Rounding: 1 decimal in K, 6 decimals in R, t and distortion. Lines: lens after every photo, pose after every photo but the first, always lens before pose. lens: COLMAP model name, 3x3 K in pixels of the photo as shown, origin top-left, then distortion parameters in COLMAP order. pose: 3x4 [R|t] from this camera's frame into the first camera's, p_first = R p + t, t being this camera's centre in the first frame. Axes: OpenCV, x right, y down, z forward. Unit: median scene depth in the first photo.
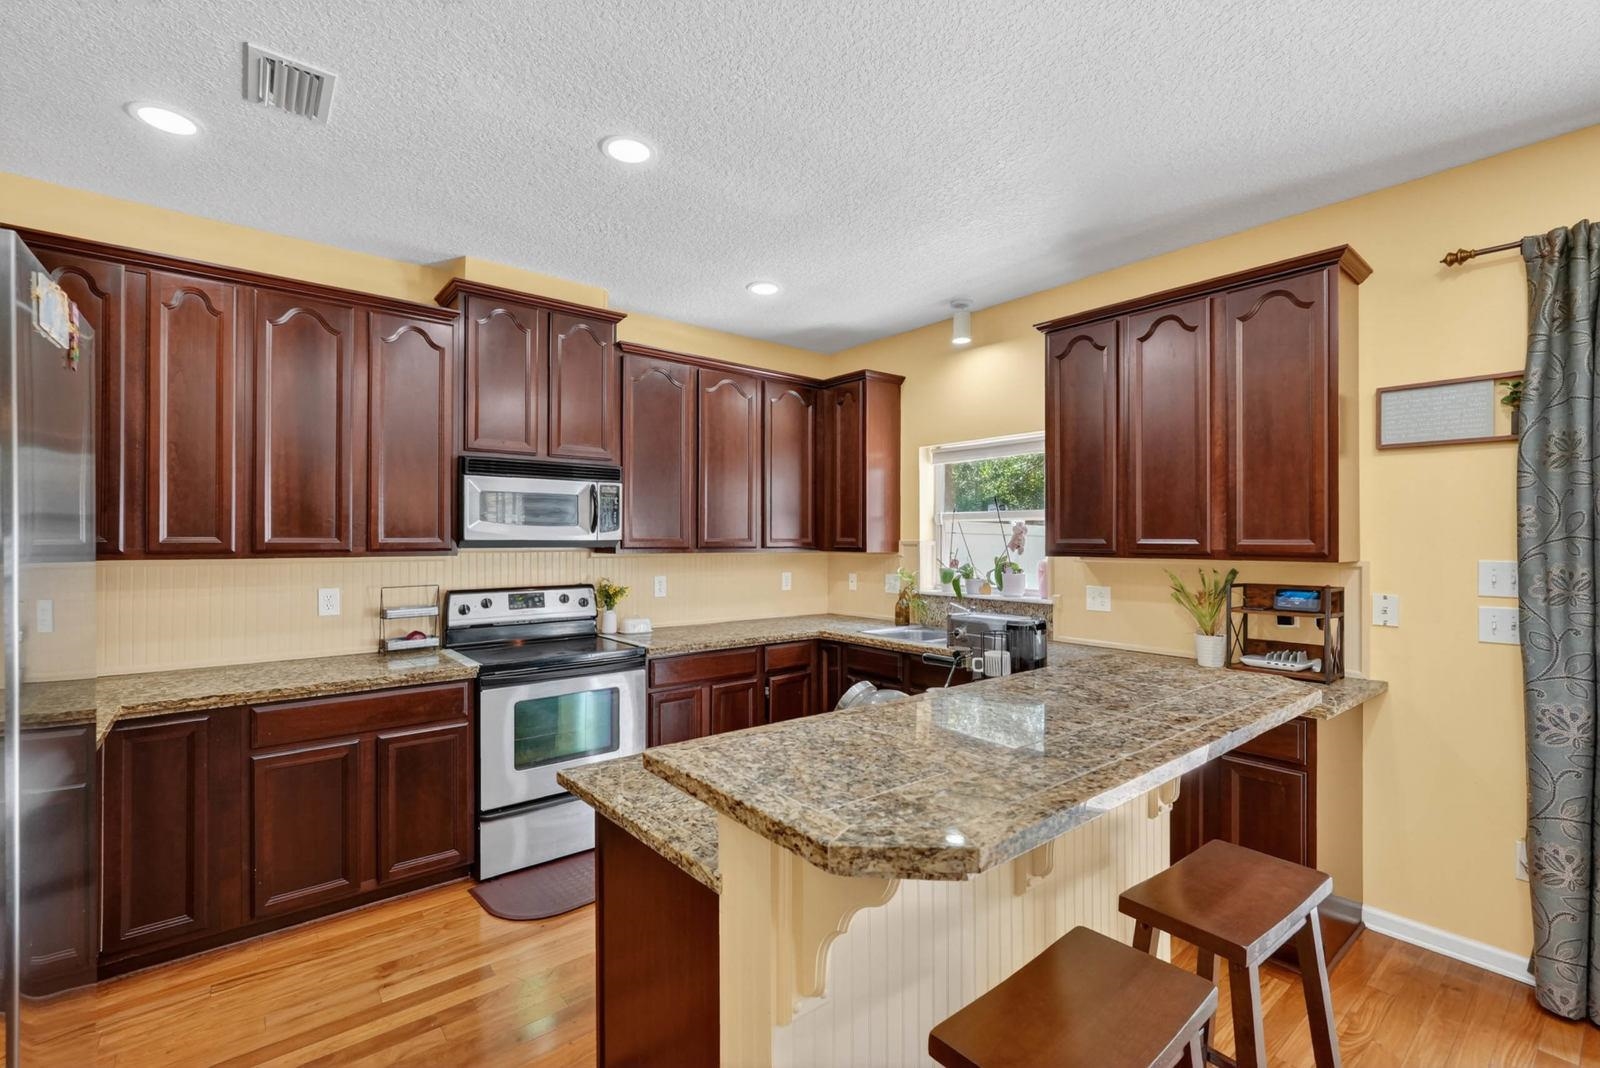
lens RADIAL K [[702.0, 0, 798.2], [0, 702.0, 533.7], [0, 0, 1]] dist [-0.013765, 0.001433]
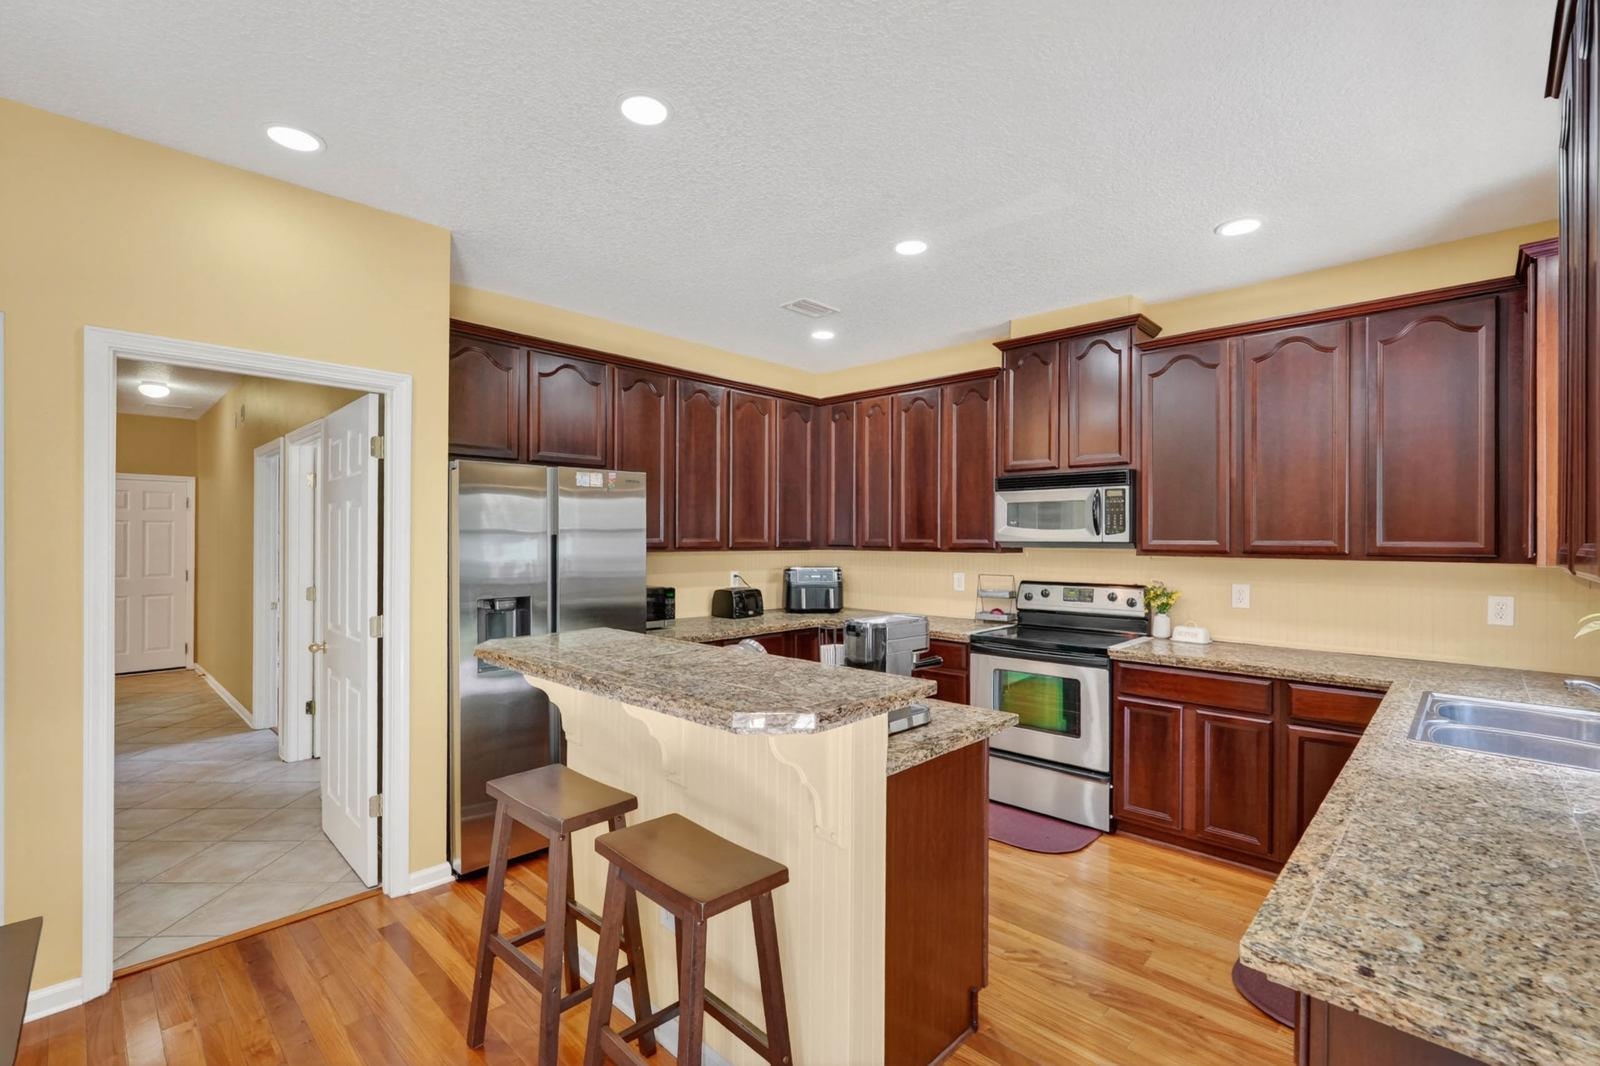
lens RADIAL K [[702.0, 0, 806.0], [0, 702.0, 531.9], [0, 0, 1]] dist [-0.013765, 0.001433]
pose [[0.135836, -0.009528, -0.990685, 0.706727], [0.001685, 0.999955, -0.009386, 0.002958], [0.990730, -0.000395, 0.135846, 0.422464]]
